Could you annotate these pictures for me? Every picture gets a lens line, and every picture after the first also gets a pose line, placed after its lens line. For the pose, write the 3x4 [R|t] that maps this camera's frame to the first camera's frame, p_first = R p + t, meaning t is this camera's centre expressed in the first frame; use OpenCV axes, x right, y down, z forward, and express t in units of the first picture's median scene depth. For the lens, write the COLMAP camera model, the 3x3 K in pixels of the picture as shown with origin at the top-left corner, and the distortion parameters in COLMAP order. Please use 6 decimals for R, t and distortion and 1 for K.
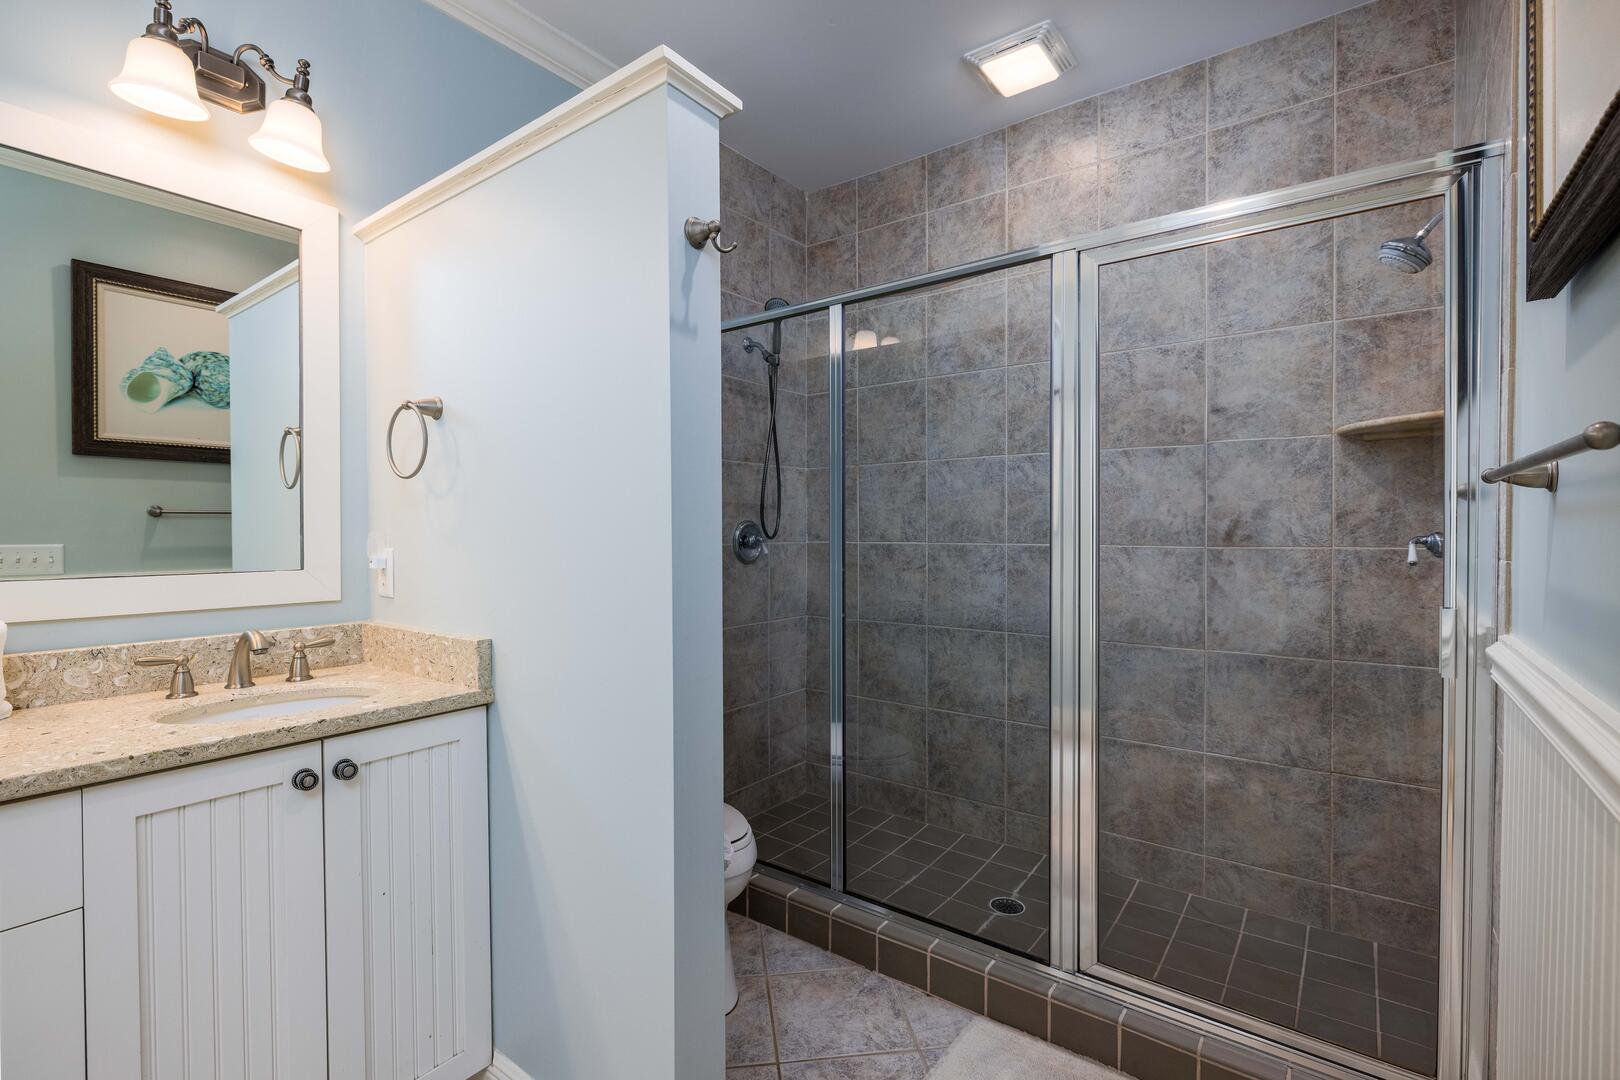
lens RADIAL K [[735.8, 0, 810.1], [0, 735.8, 539.4], [0, 0, 1]] dist [0.000616, -0.000009]
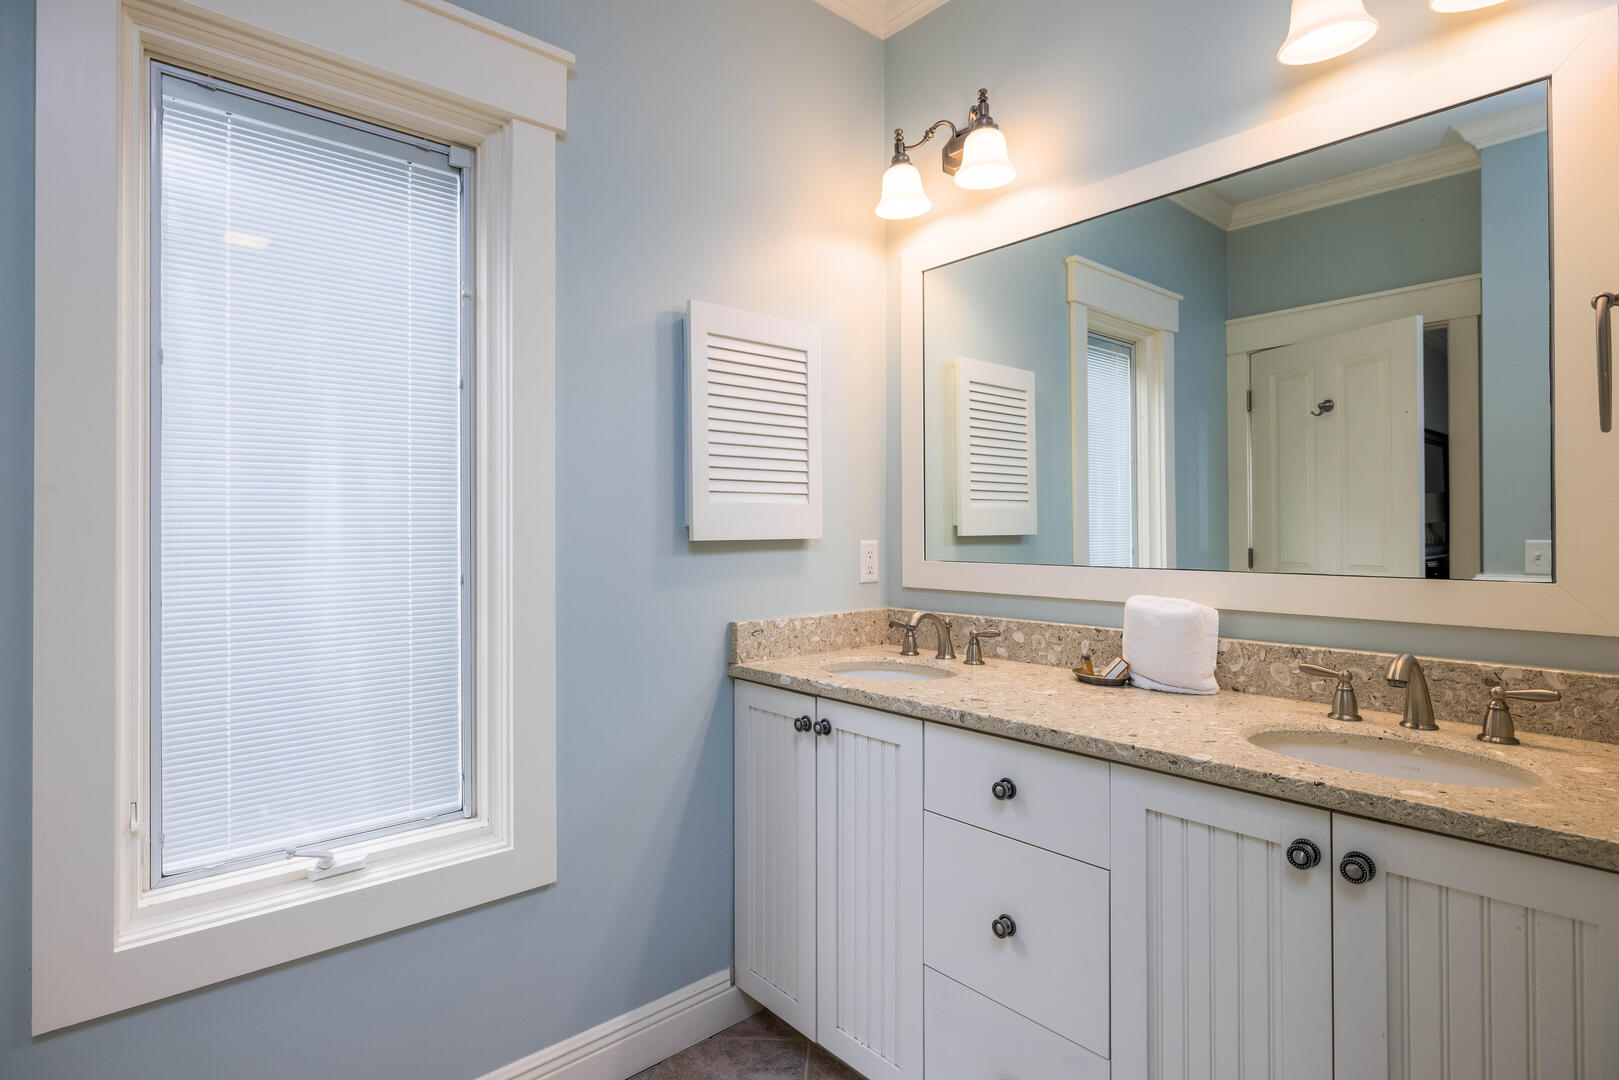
lens RADIAL K [[817.4, 0, 810.2], [0, 817.4, 536.7], [0, 0, 1]] dist [0.001640, 0.000462]
pose [[-0.208602, 0.008374, -0.977965, 0.222175], [-0.008708, 0.999908, 0.010419, -0.001505], [0.977962, 0.010689, -0.208510, 0.652294]]
